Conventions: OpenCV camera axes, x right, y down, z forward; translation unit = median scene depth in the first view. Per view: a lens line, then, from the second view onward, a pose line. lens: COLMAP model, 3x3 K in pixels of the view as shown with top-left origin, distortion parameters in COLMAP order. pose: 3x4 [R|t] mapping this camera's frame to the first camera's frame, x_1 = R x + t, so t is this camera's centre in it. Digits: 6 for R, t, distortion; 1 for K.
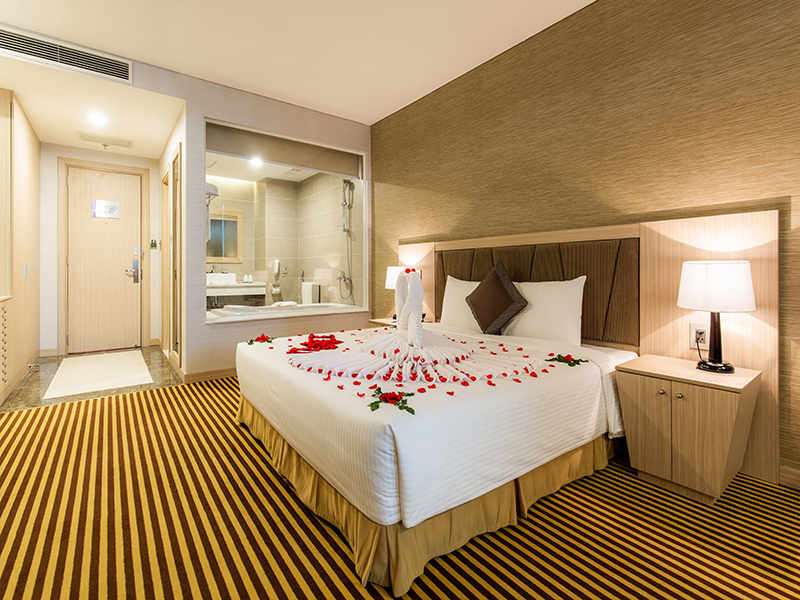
lens RADIAL K [[393.8, 0, 404.2], [0, 393.8, 273.9], [0, 0, 1]] dist [0.003738, -0.001197]
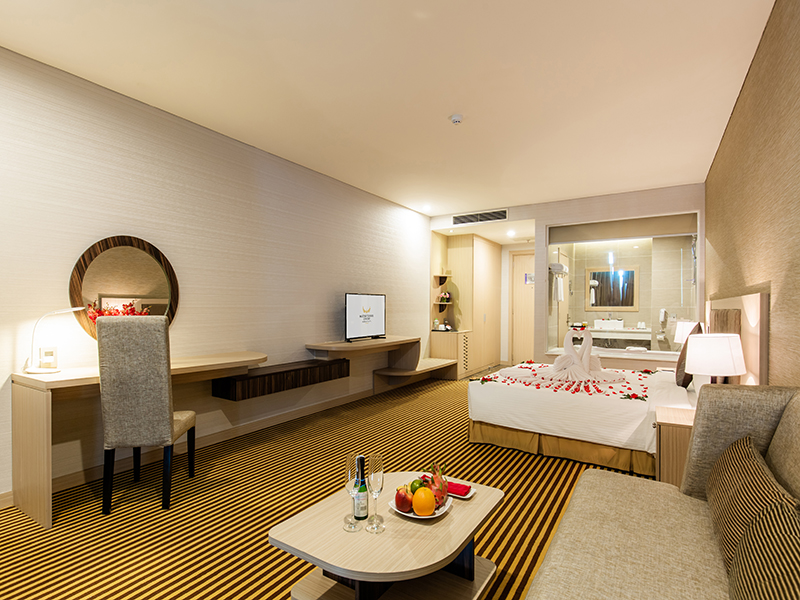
lens RADIAL K [[421.7, 0, 398.4], [0, 421.7, 302.8], [0, 0, 1]] dist [-0.001462, -0.000209]
pose [[0.377582, -0.004097, -0.925967, 0.960820], [-0.013346, 0.999862, -0.009866, -0.064226], [0.925880, 0.016083, 0.377475, -0.229900]]
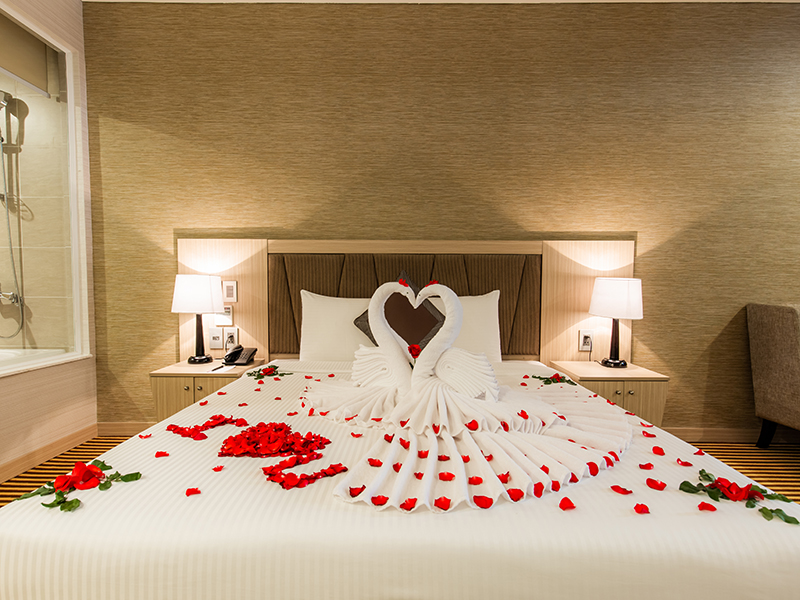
lens RADIAL K [[393.8, 0, 408.2], [0, 393.8, 303.3], [0, 0, 1]] dist [0.003738, -0.001197]
pose [[0.609720, -0.030636, 0.792025, -0.382484], [-0.003086, 0.999153, 0.041023, -0.001631], [-0.792611, -0.027457, 0.609109, 0.505399]]
